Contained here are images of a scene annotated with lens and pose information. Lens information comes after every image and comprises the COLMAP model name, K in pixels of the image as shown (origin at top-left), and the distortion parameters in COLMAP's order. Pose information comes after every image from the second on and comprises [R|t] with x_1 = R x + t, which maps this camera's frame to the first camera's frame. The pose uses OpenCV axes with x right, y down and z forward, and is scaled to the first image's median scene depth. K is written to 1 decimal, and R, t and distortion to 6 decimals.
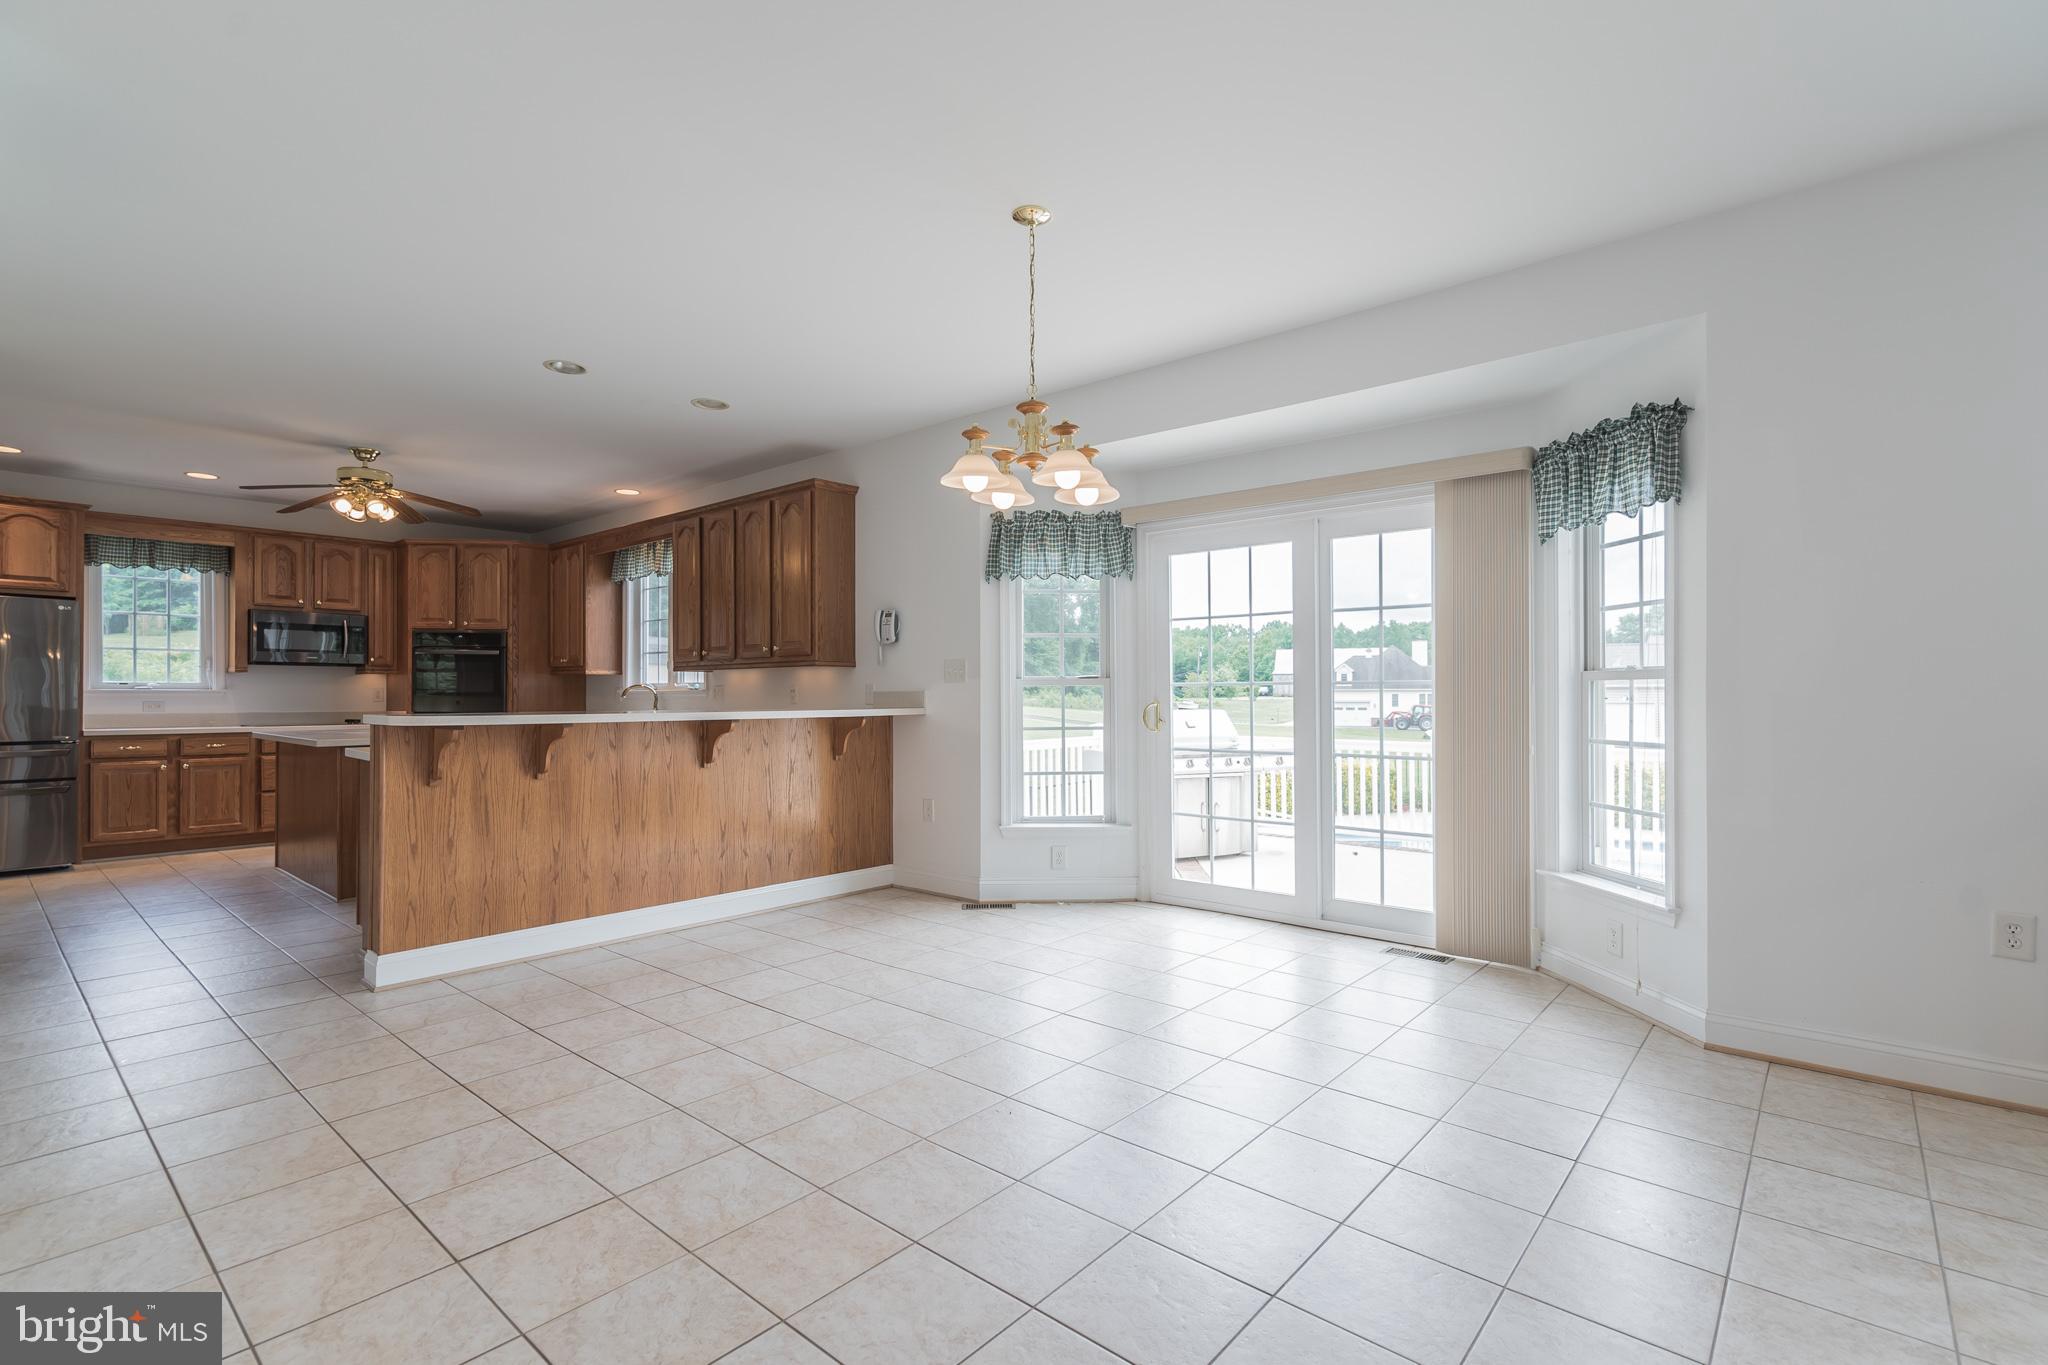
lens RADIAL K [[935.8, 0, 1028.2], [0, 935.8, 686.2], [0, 0, 1]] dist [-0.000791, 0.000711]
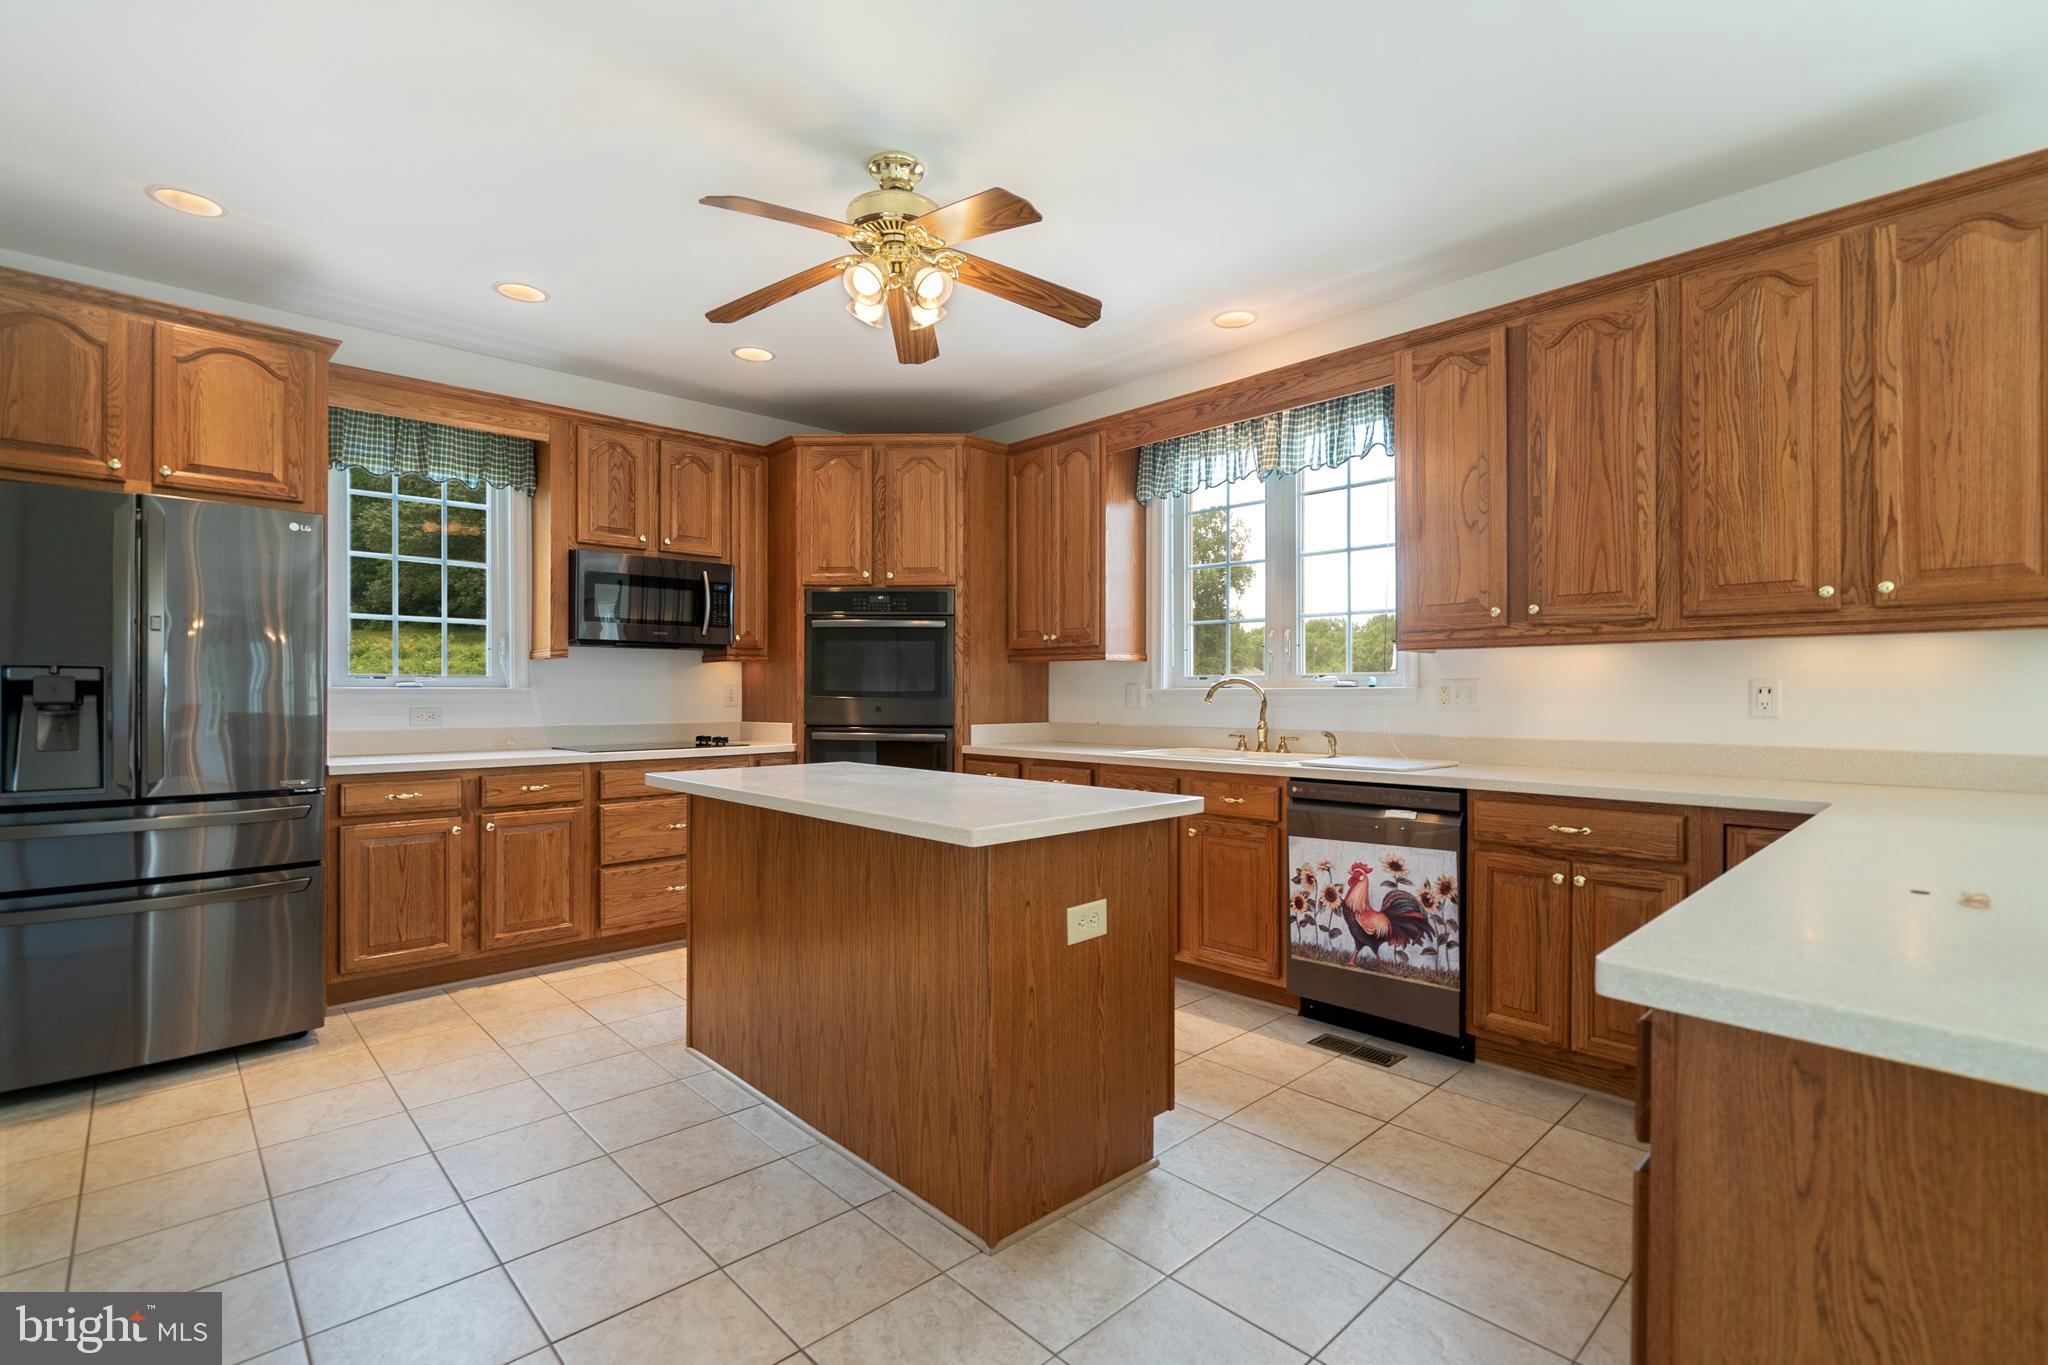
lens RADIAL K [[935.8, 0, 1019.9], [0, 935.8, 686.3], [0, 0, 1]] dist [-0.000791, 0.000711]
pose [[0.994946, -0.001068, -0.100402, -0.517203], [0.001508, 0.999990, 0.004313, 0.000847], [0.100396, -0.004443, 0.994938, 0.467323]]
